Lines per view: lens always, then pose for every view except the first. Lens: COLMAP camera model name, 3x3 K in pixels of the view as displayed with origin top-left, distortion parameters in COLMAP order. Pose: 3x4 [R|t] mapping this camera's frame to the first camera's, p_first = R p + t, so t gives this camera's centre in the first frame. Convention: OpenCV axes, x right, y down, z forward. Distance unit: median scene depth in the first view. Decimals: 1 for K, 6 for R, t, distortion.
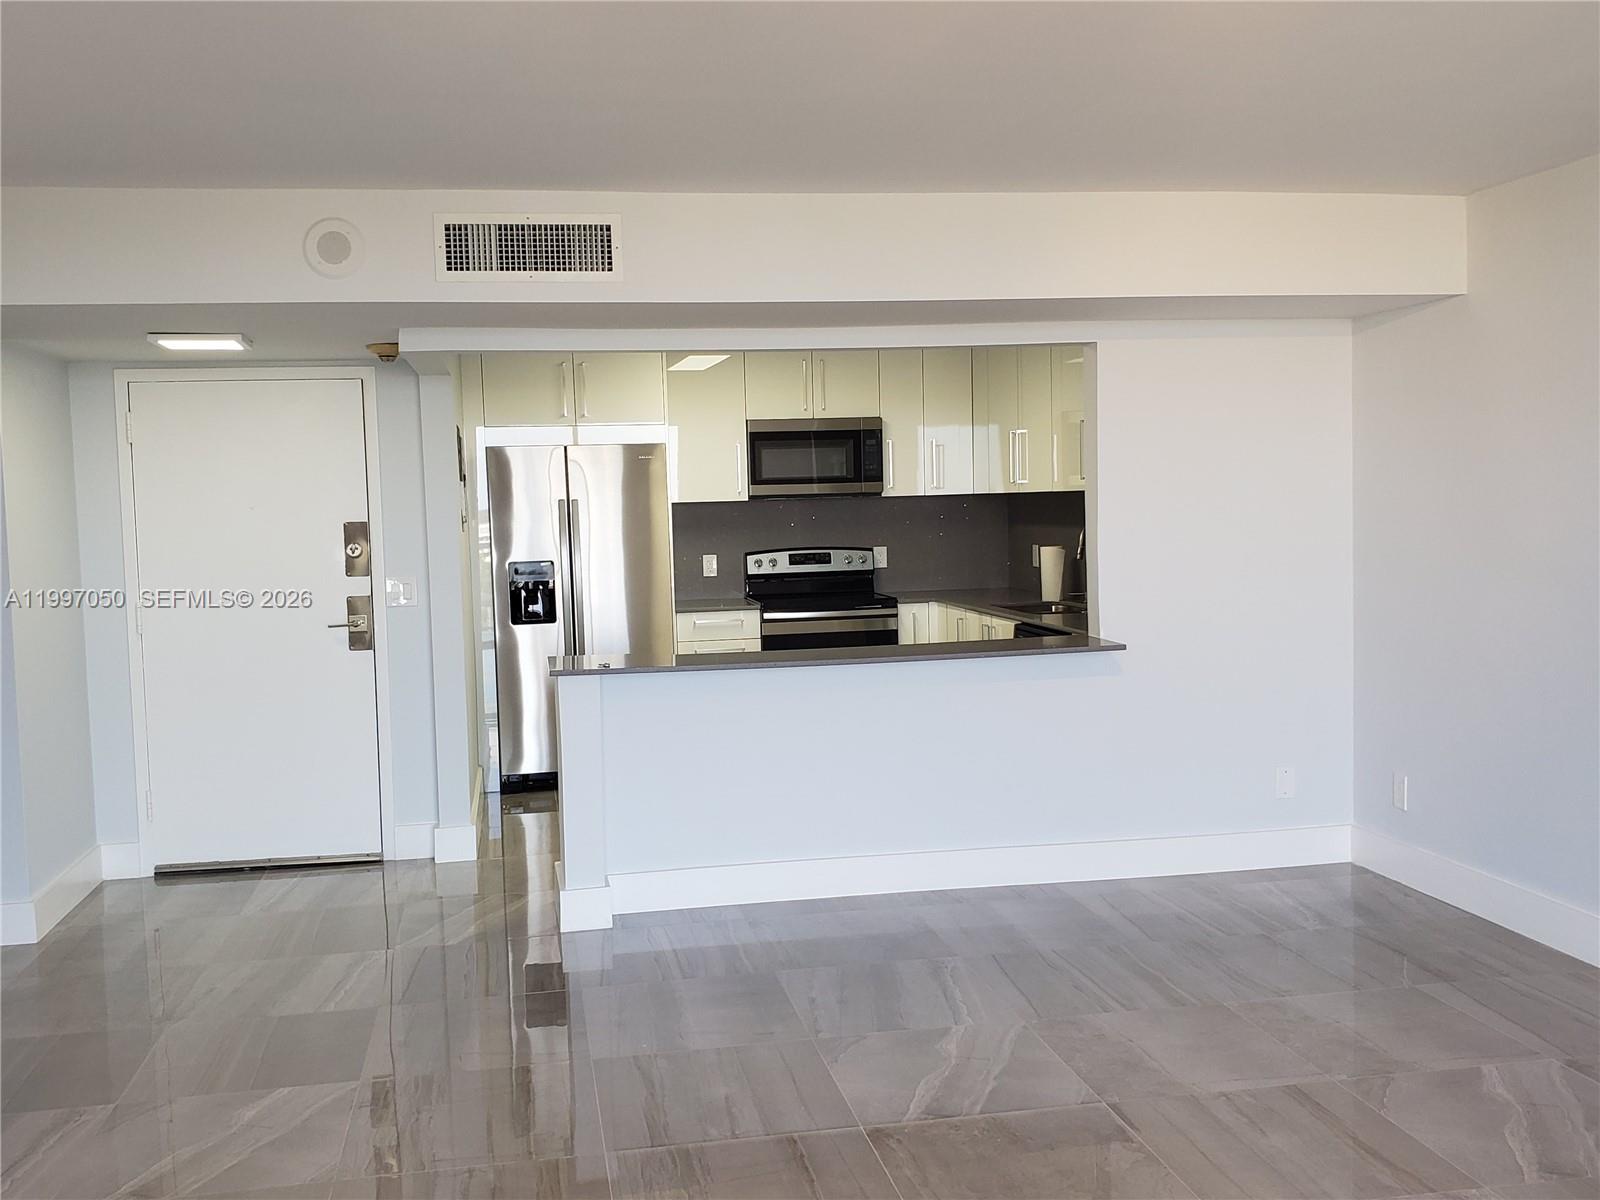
lens RADIAL K [[1596.7, 0, 800.0], [0, 1596.7, 600.0], [0, 0, 1]] dist [0.133729, -0.407892]
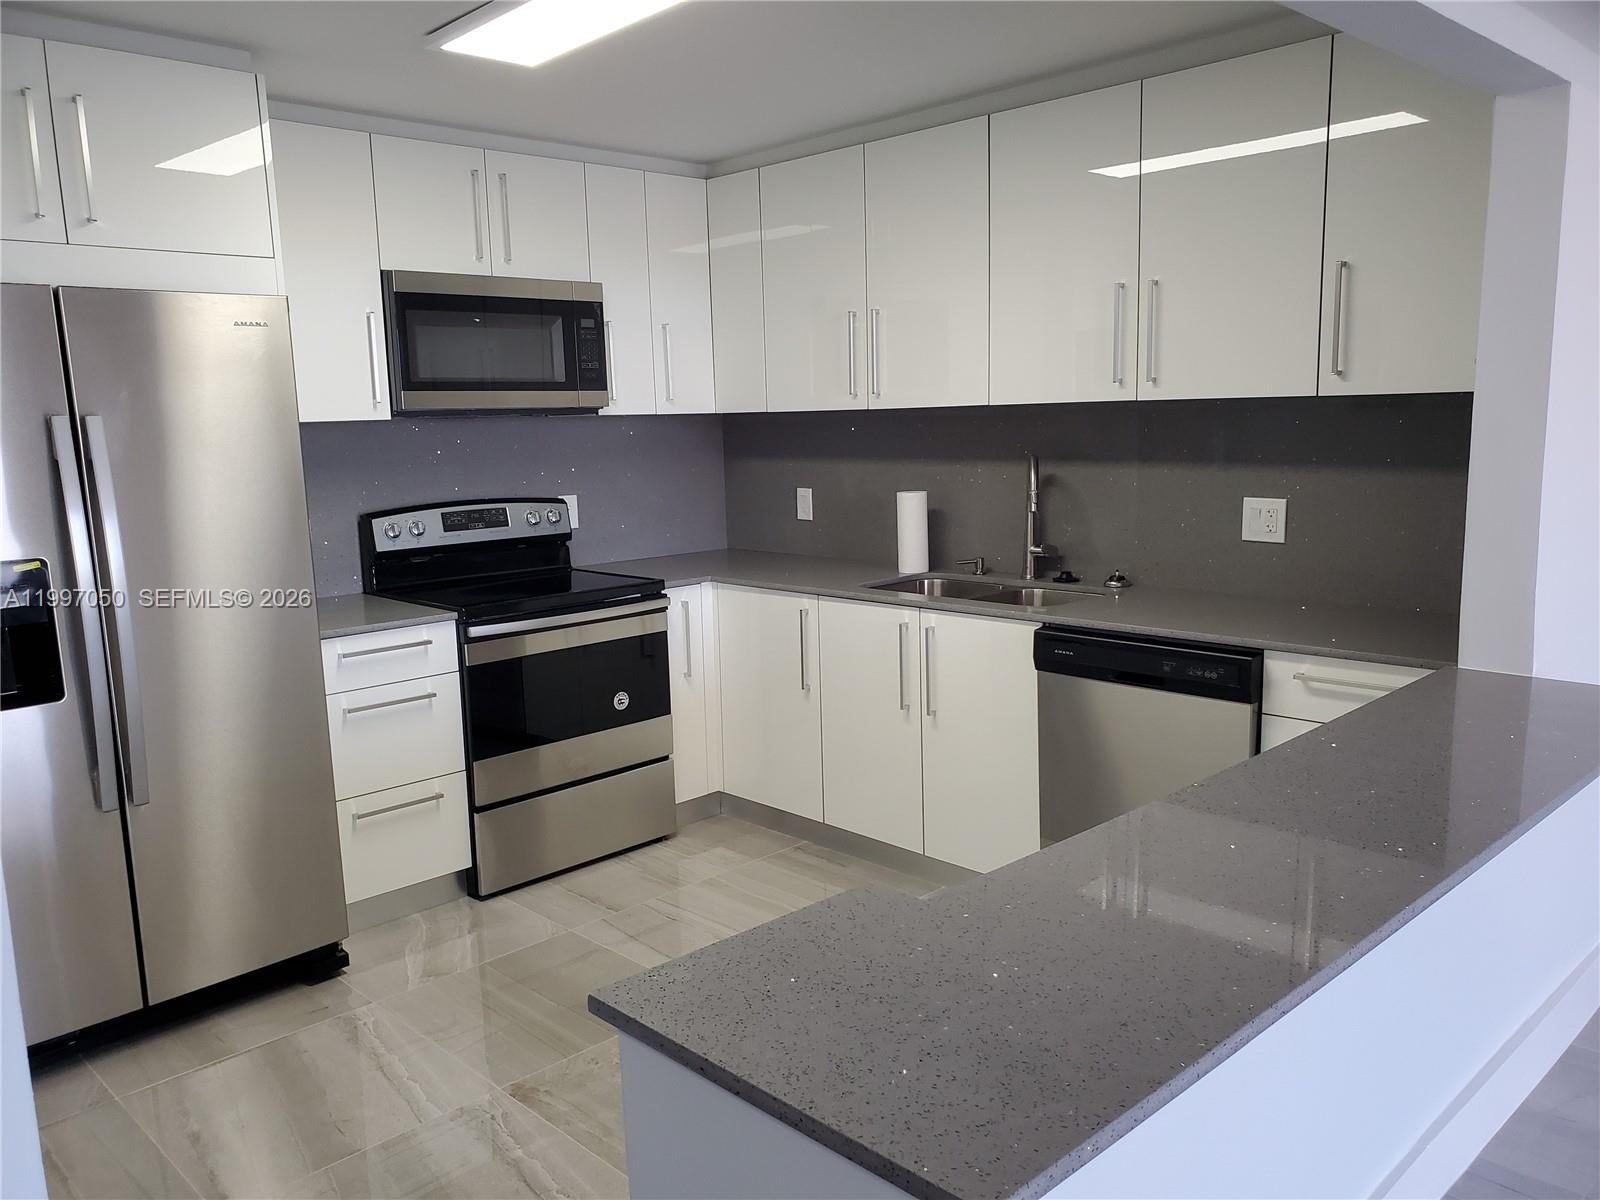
lens RADIAL K [[1238.3, 0, 800.0], [0, 1238.3, 600.0], [0, 0, 1]] dist [-0.011139, -0.006061]
pose [[0.831583, -0.075900, 0.550189, -0.243238], [0.038071, 0.996078, 0.079869, -0.046238], [-0.554094, -0.045471, 0.831212, 0.895340]]
